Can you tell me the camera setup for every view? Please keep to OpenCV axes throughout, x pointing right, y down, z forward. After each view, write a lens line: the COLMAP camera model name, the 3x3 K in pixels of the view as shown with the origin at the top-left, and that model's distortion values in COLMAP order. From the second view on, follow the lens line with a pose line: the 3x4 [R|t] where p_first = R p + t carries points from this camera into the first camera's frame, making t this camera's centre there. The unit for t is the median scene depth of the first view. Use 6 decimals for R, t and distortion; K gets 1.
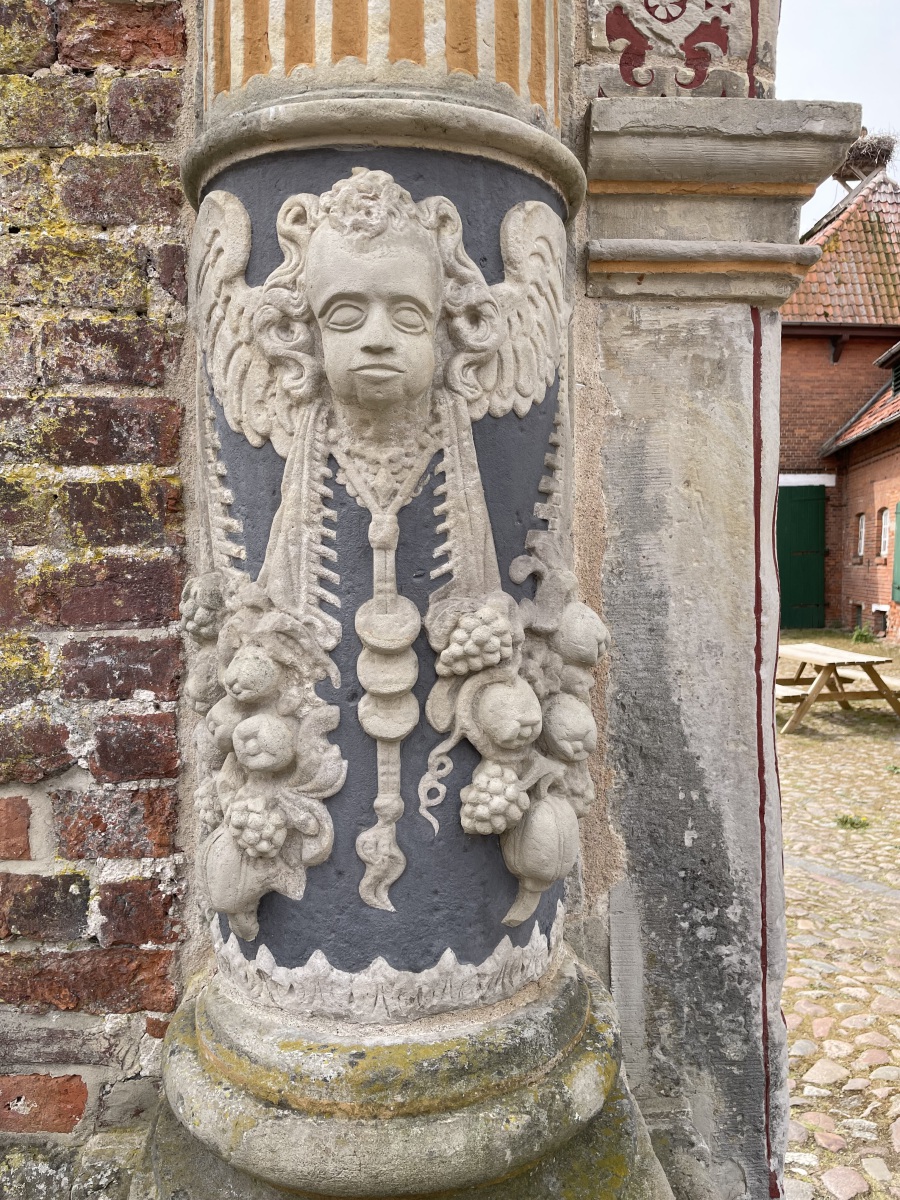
lens RADIAL K [[897.1, 0, 453.4], [0, 897.1, 602.1], [0, 0, 1]] dist [0.039631, -0.005555]
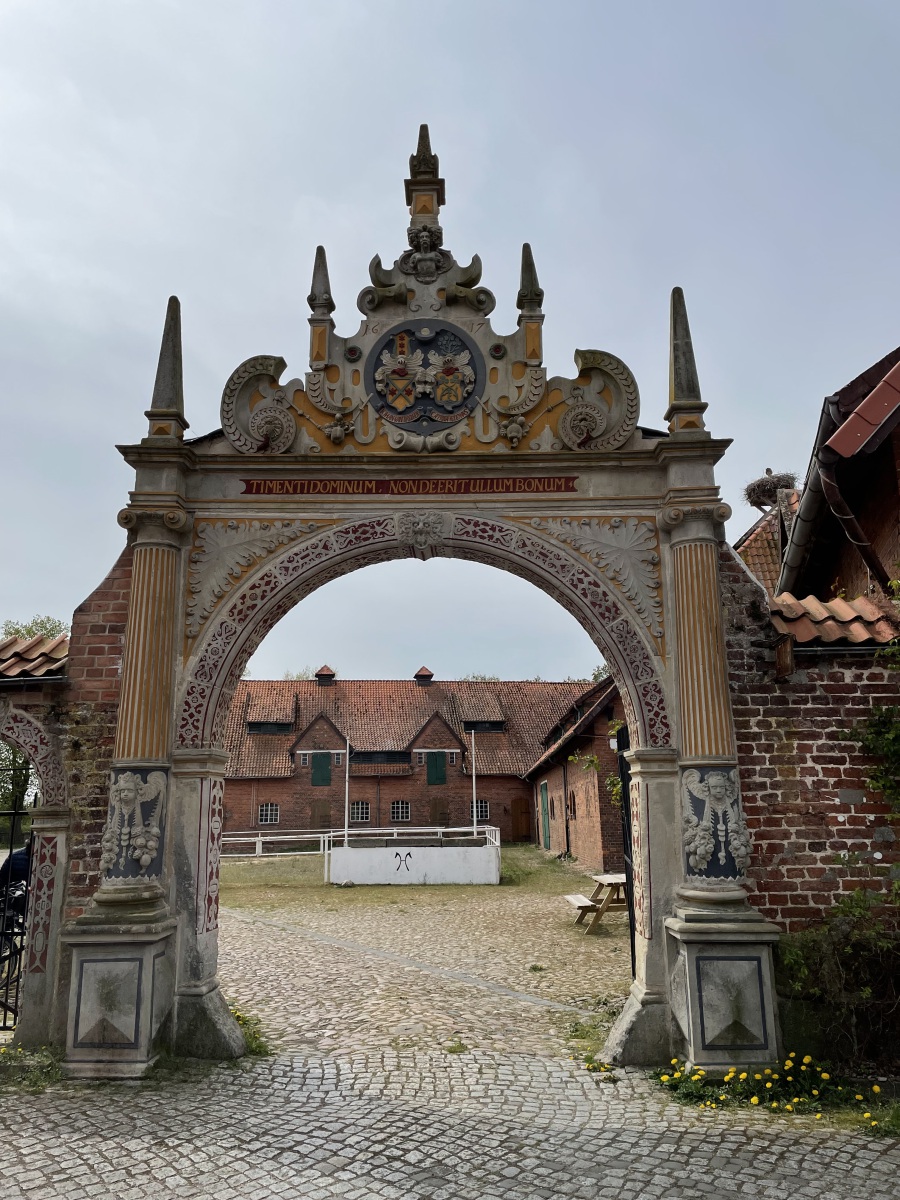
lens RADIAL K [[897.1, 0, 450.4], [0, 897.1, 596.4], [0, 0, 1]] dist [0.039631, -0.005555]
pose [[0.994564, -0.034492, -0.098249, 3.282659], [0.005788, 0.960397, -0.278575, 0.254209], [0.103967, 0.276492, 0.955376, -6.214694]]
